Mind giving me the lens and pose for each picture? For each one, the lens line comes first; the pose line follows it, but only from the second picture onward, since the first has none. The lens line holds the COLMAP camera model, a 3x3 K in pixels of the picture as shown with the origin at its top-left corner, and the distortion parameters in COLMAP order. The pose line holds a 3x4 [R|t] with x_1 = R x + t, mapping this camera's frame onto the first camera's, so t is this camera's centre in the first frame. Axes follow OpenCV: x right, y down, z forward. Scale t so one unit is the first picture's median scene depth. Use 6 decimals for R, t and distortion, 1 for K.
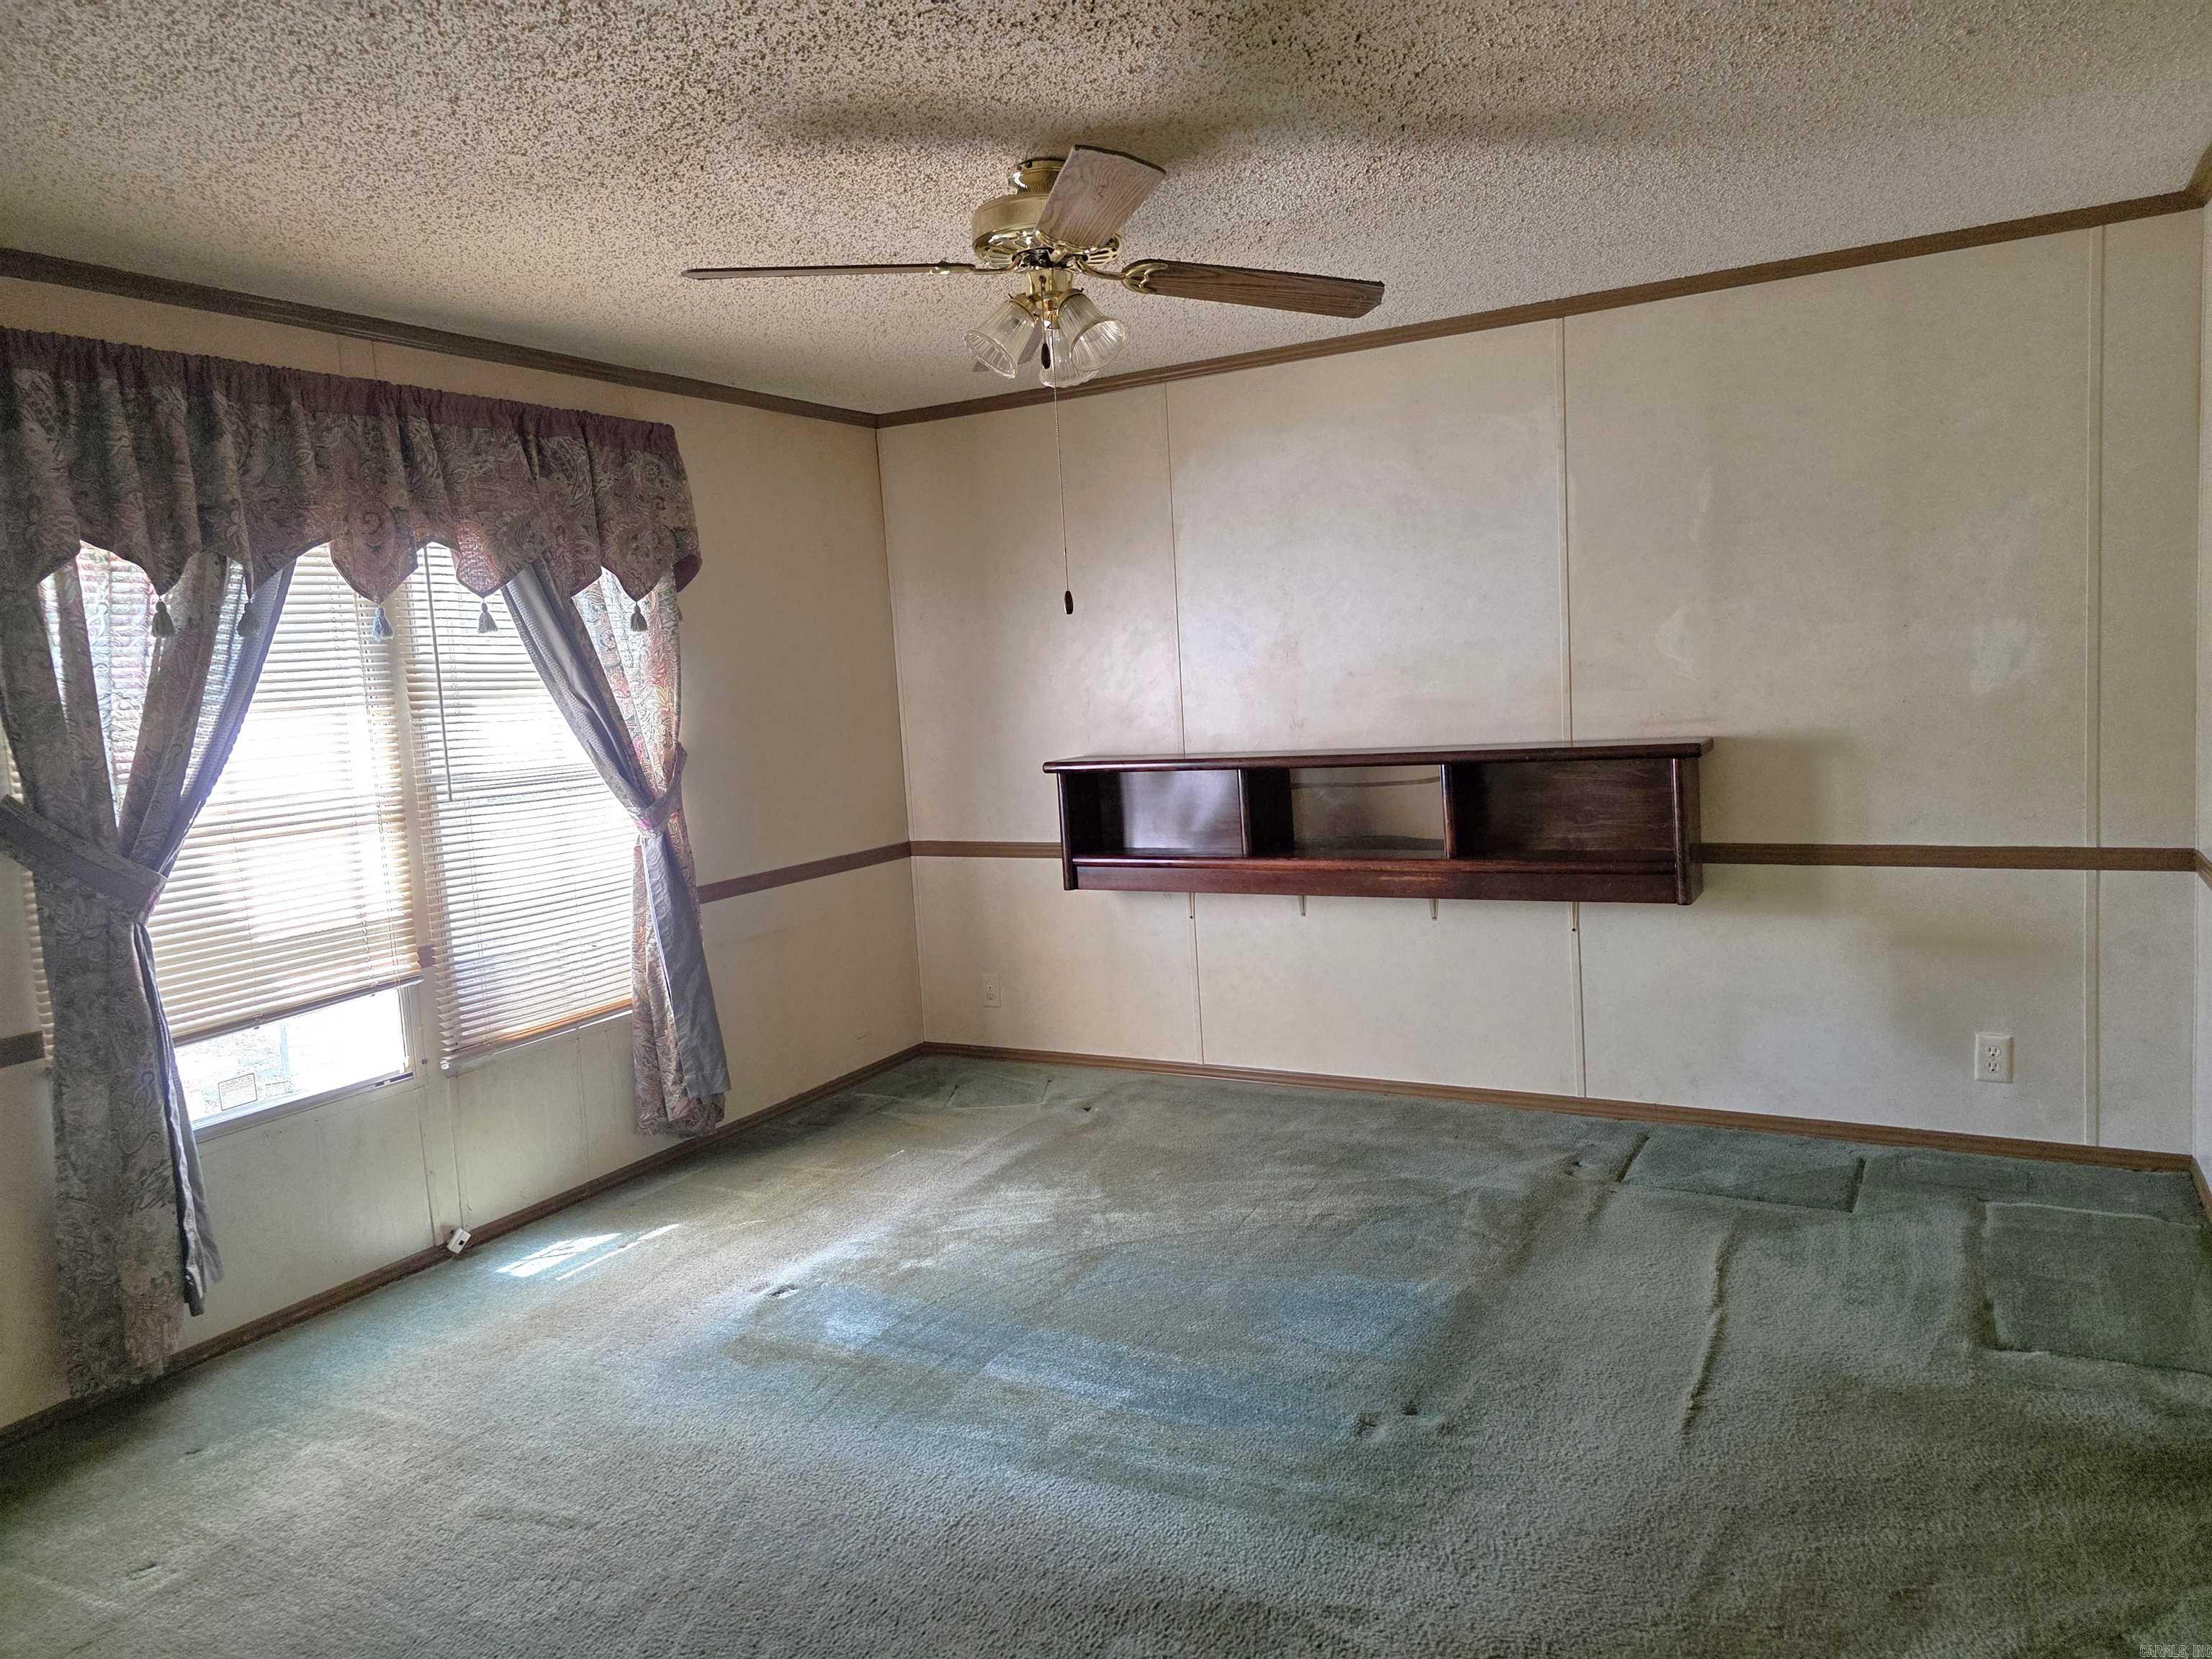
lens RADIAL K [[1465.6, 0, 1106.0], [0, 1465.6, 829.5], [0, 0, 1]] dist [-0.000750, -0.000143]
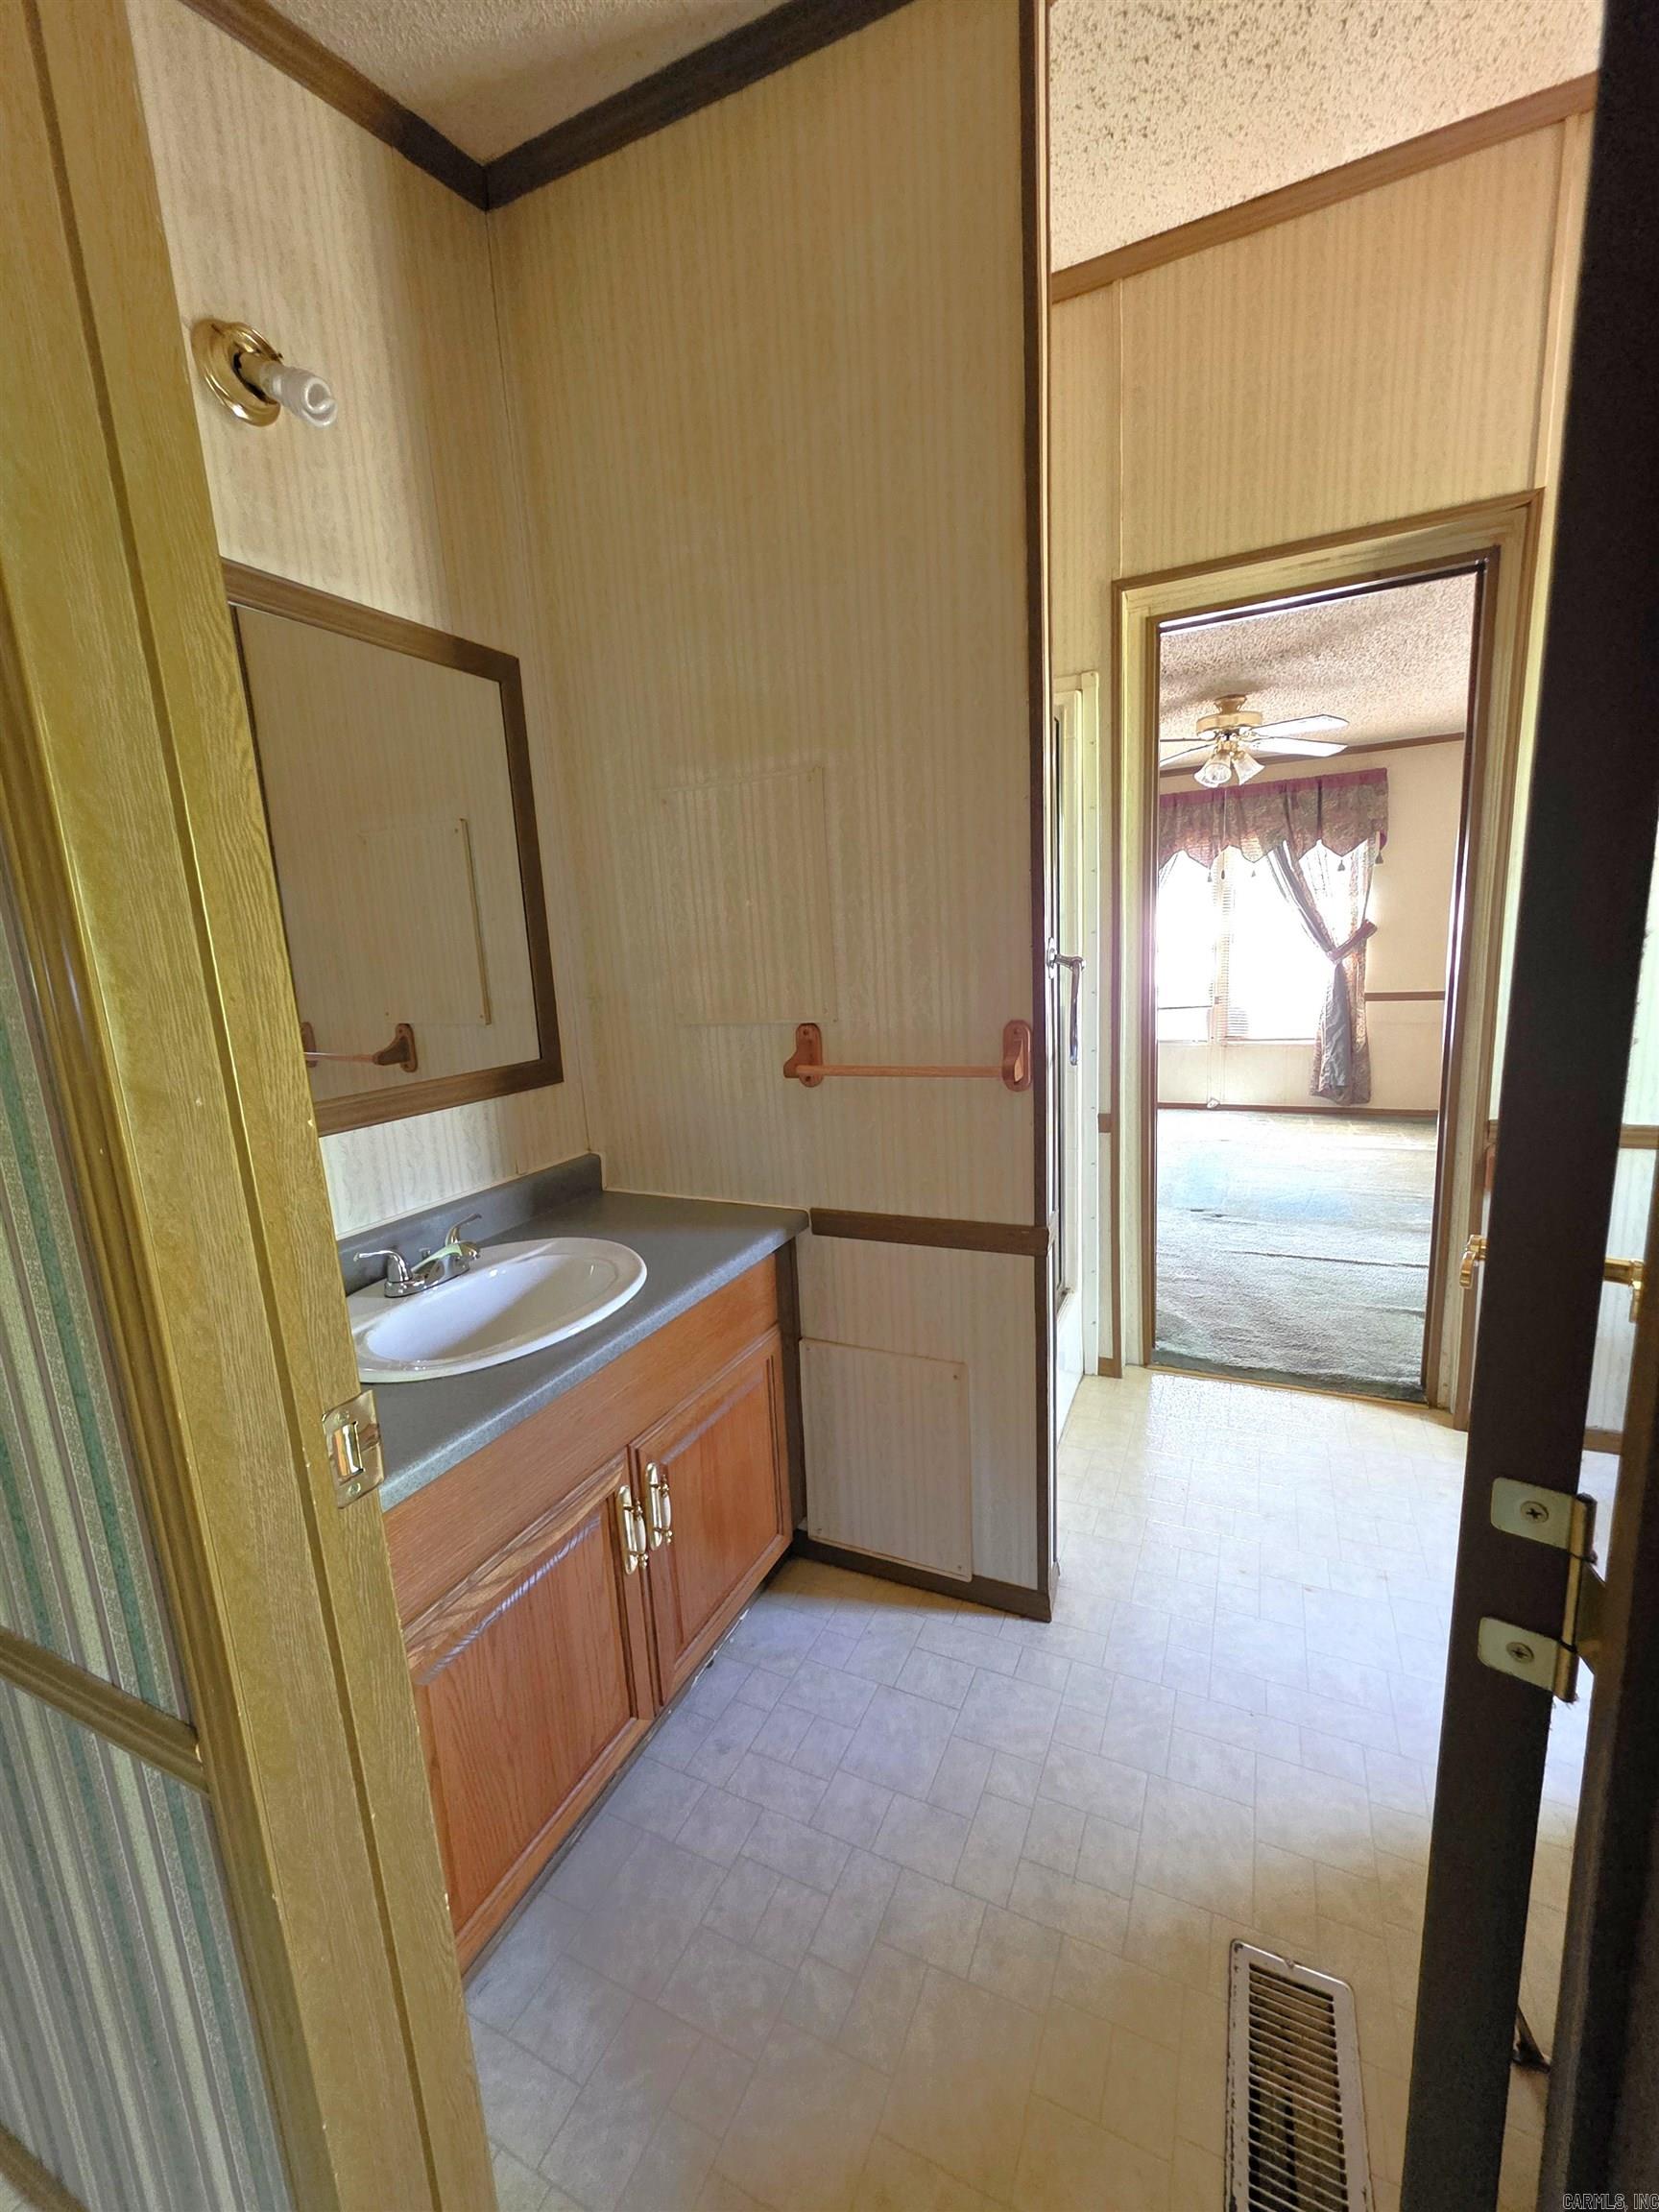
lens RADIAL K [[883.4, 0, 843.0], [0, 883.4, 1101.1], [0, 0, 1]] dist [0.000319, 0.000030]
pose [[0.085965, 0.232549, -0.968778, 1.011817], [-0.053862, 0.972040, 0.228553, -0.064691], [0.994841, 0.032533, 0.096087, 0.140197]]
